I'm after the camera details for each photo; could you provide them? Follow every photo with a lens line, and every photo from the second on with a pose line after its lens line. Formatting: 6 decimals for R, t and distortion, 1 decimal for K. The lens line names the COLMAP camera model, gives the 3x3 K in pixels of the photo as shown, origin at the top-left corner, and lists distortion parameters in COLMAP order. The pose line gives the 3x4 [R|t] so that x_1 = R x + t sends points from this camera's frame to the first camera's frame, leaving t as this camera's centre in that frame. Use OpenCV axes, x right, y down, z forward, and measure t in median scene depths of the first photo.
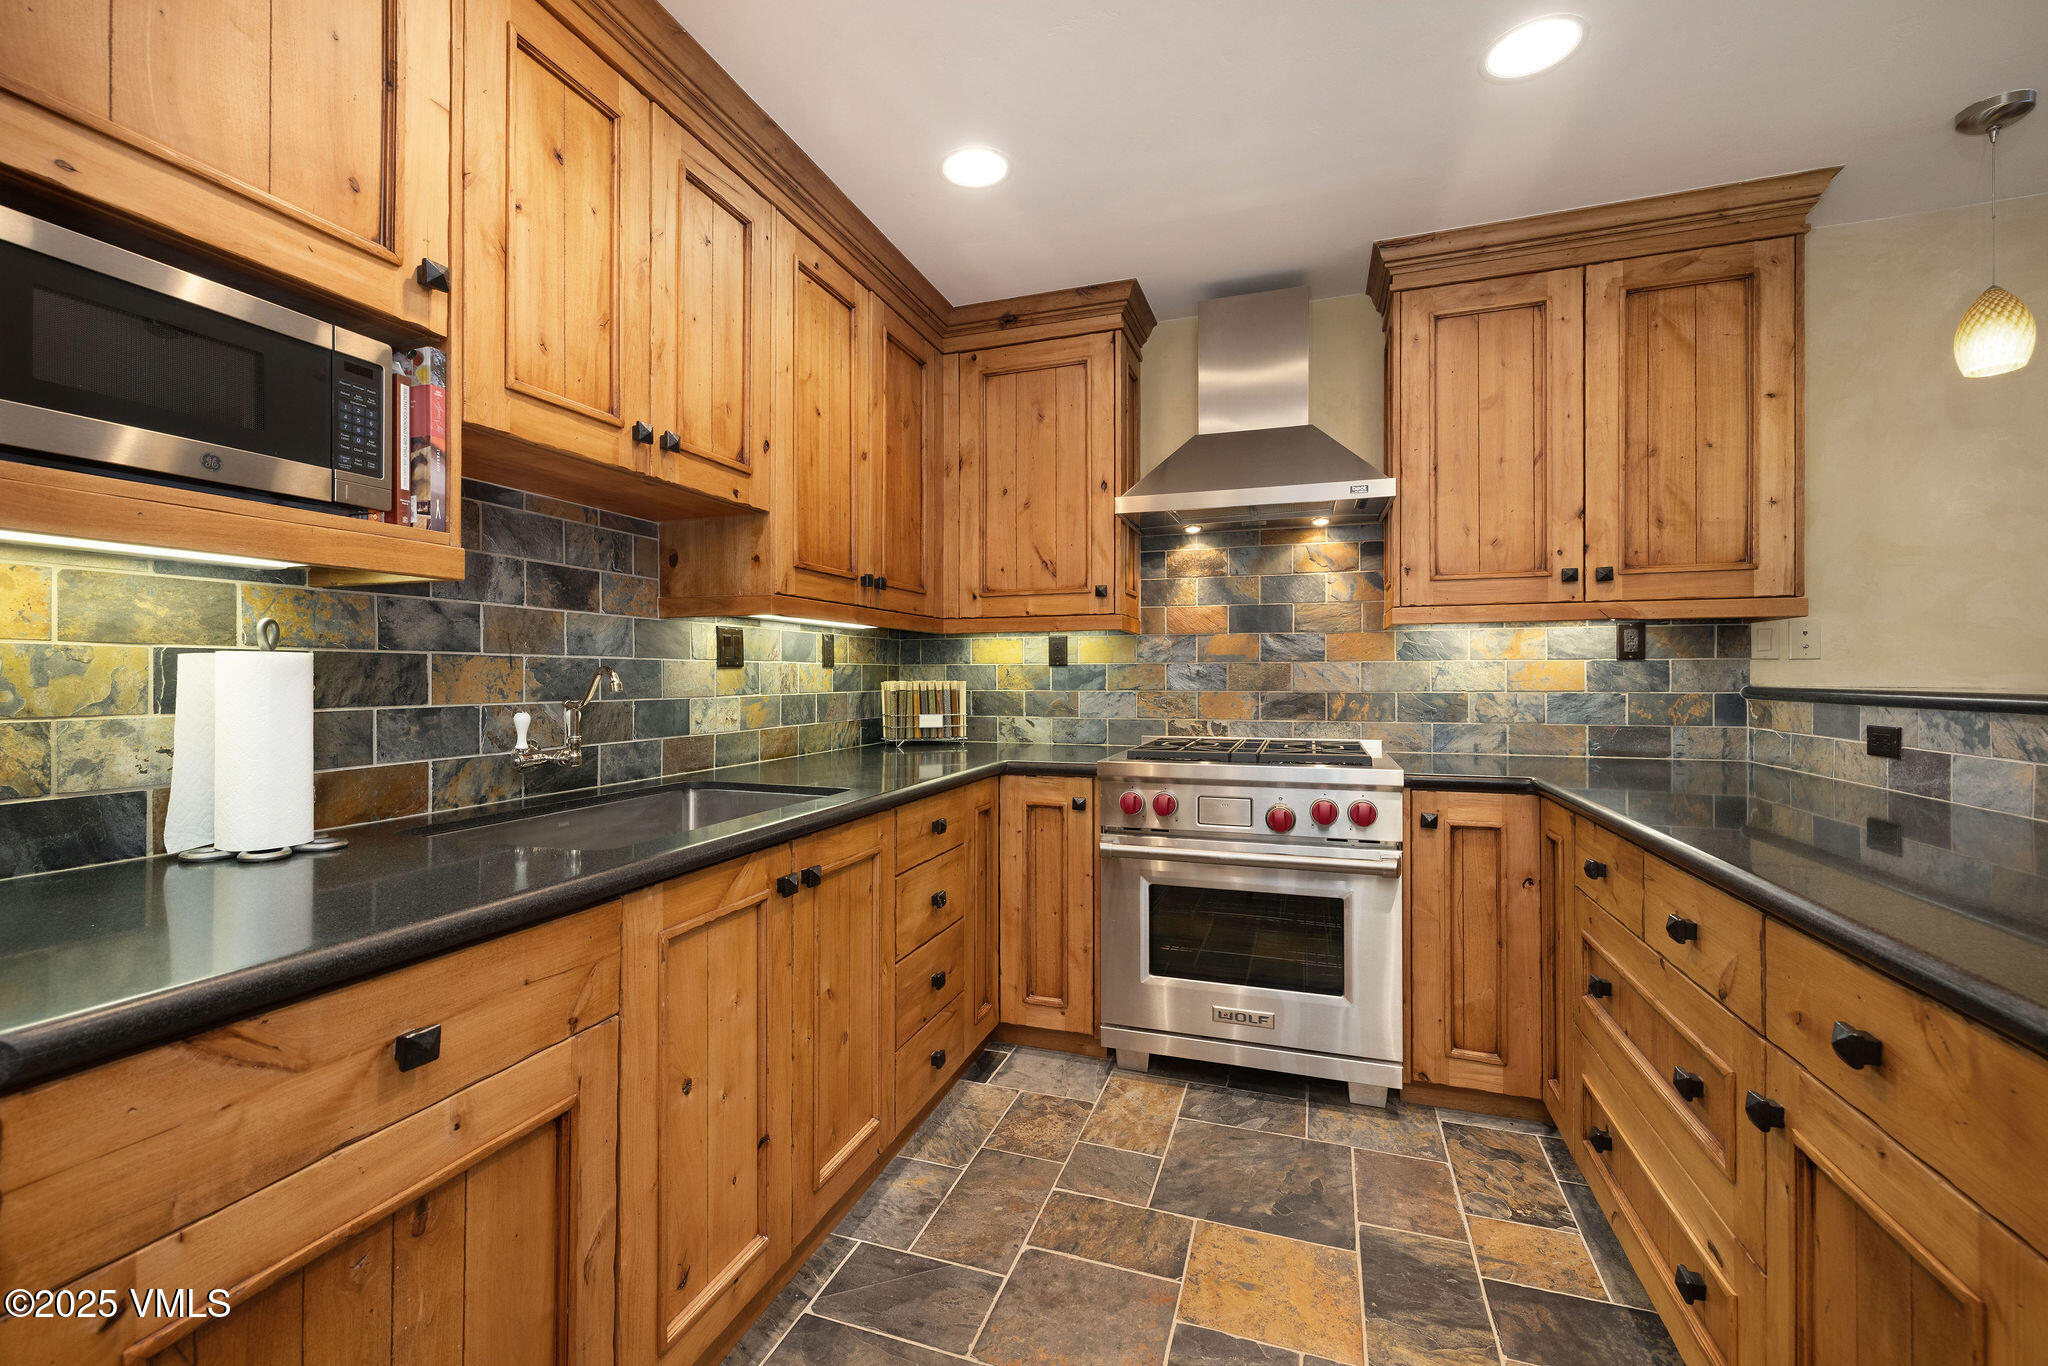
lens RADIAL K [[880.5, 0, 917.1], [0, 880.5, 680.6], [0, 0, 1]] dist [-0.000168, 0.000578]
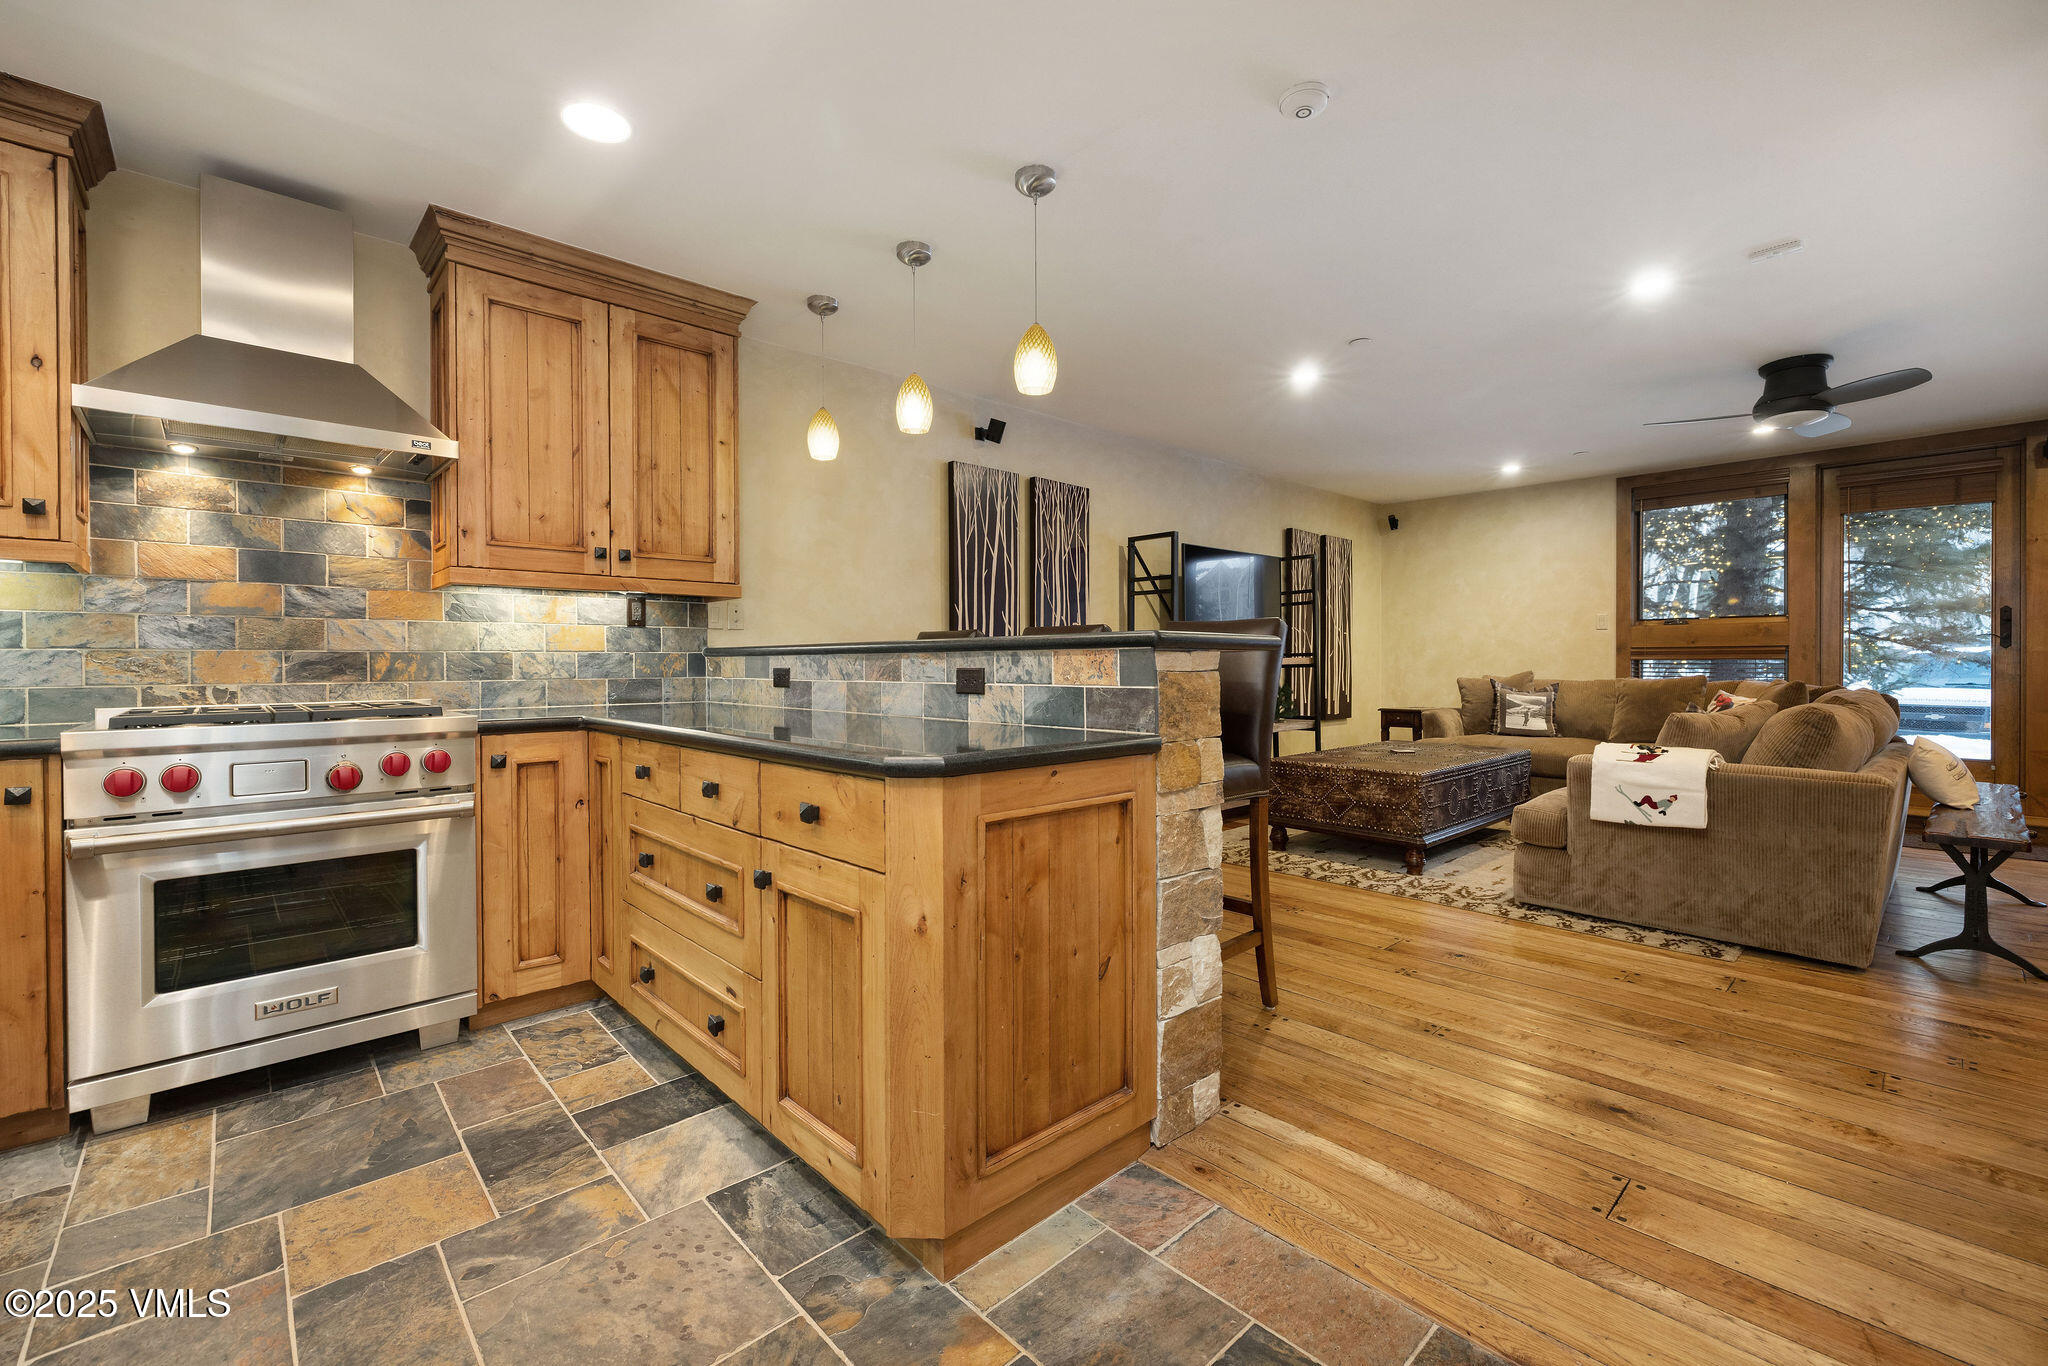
lens RADIAL K [[923.8, 0, 1024.0], [0, 923.8, 683.0], [0, 0, 1]] dist [-0.000124, -0.000034]
pose [[0.423463, -0.012666, 0.905825, -0.170924], [0.002289, 0.999914, 0.012912, 0.044358], [-0.905910, -0.003394, 0.423456, -0.076217]]
